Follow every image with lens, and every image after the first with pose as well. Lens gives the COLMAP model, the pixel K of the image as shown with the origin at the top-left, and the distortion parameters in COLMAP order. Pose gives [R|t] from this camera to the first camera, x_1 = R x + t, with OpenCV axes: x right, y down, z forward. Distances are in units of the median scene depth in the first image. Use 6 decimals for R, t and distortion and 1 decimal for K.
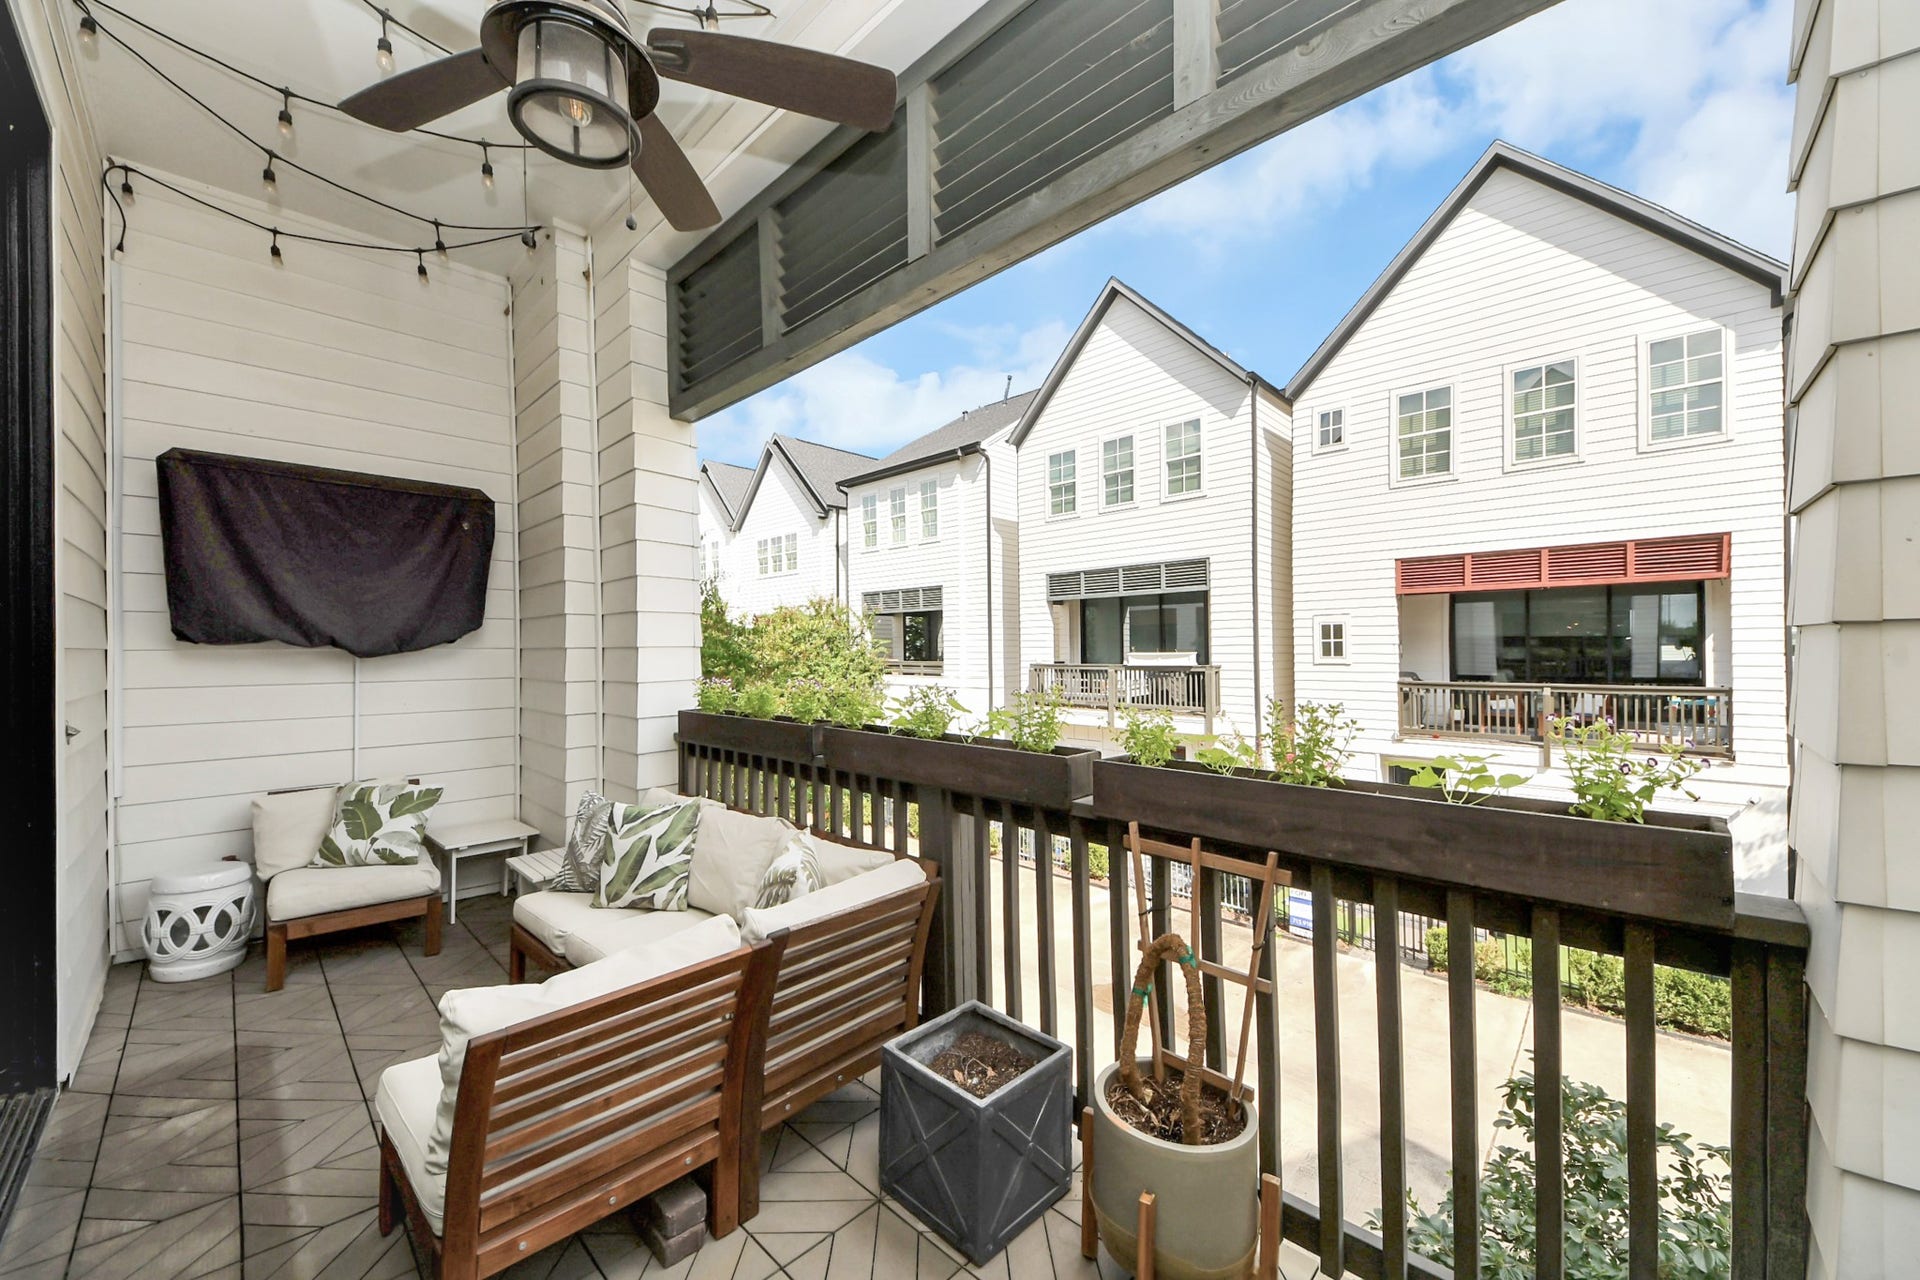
lens RADIAL K [[698.2, 0, 961.9], [0, 698.2, 649.8], [0, 0, 1]] dist [0.036842, -0.023074]
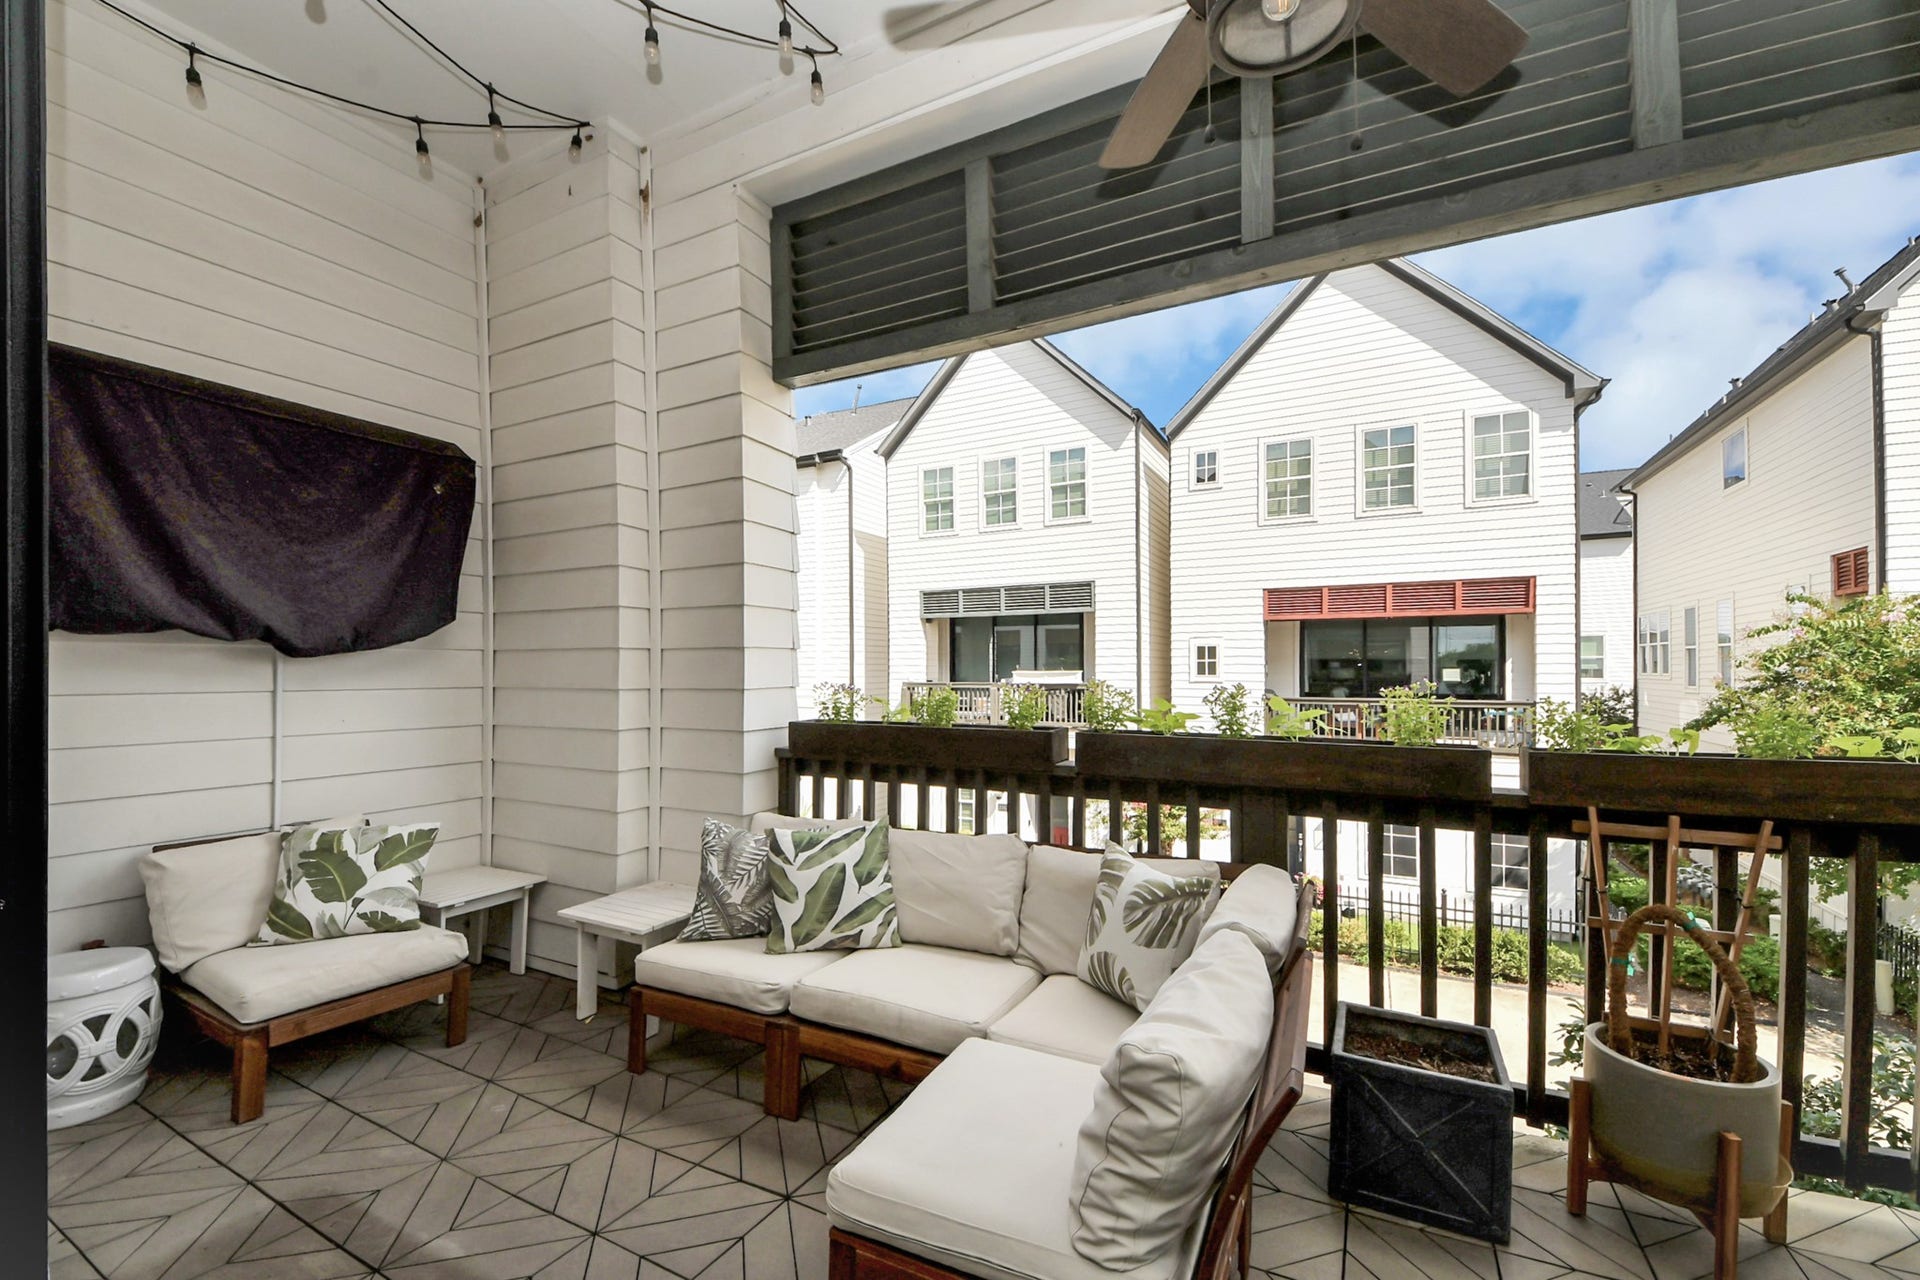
lens RADIAL K [[709.1, 0, 1005.3], [0, 709.1, 669.2], [0, 0, 1]] dist [0.038313, -0.018263]
pose [[0.961477, 0.009153, 0.274734, -0.141632], [-0.009145, 0.999957, -0.001311, 0.007409], [-0.274734, -0.001252, 0.961519, 0.031349]]
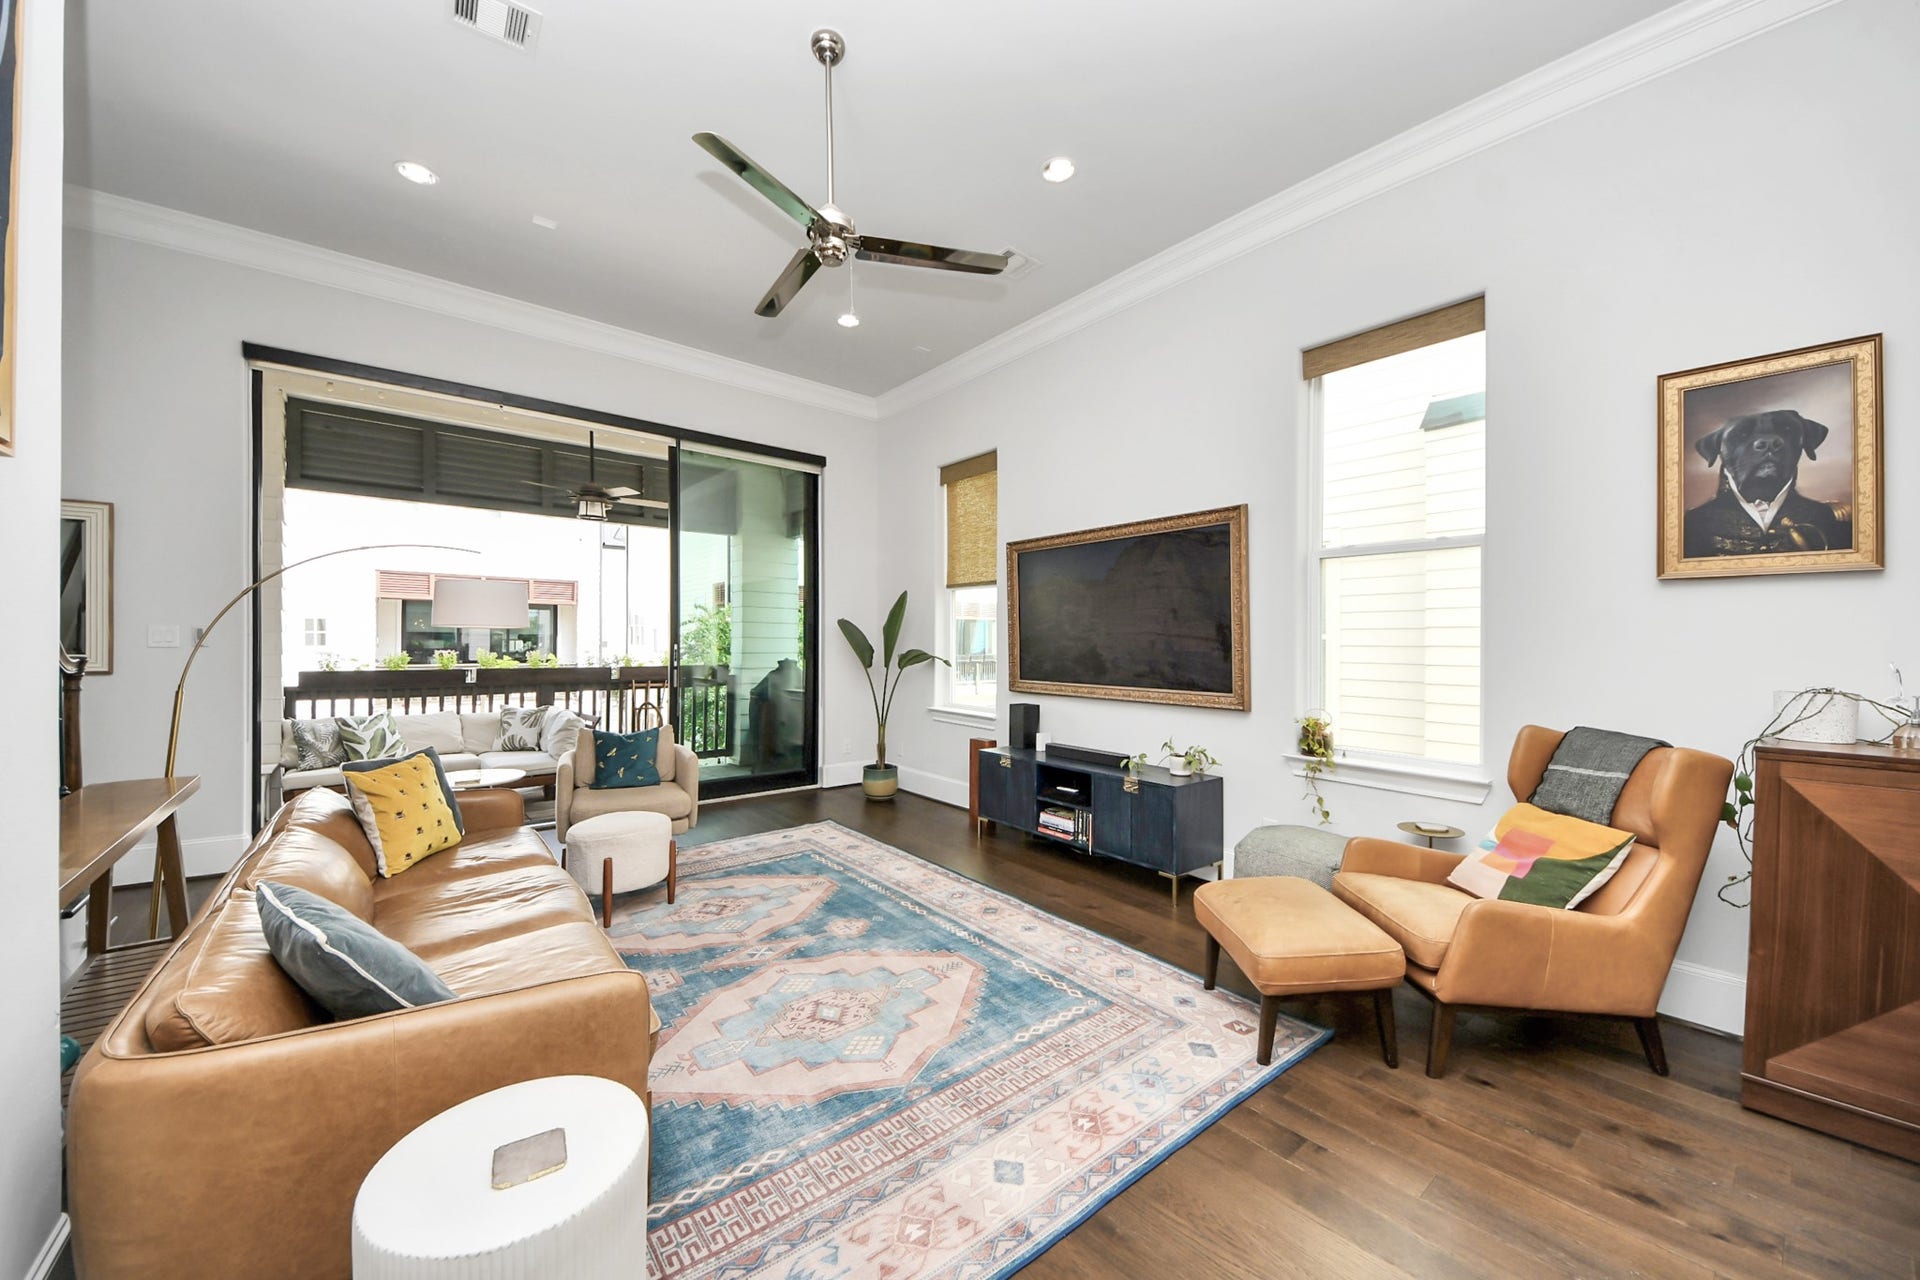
lens RADIAL K [[721.0, 0, 957.6], [0, 721.0, 646.1], [0, 0, 1]] dist [0.015279, -0.009792]
pose [[0.134885, 0.000464, 0.990861, -0.662312], [-0.008098, 0.999967, 0.000634, 0.002765], [-0.990828, -0.008110, 0.134884, -0.271649]]
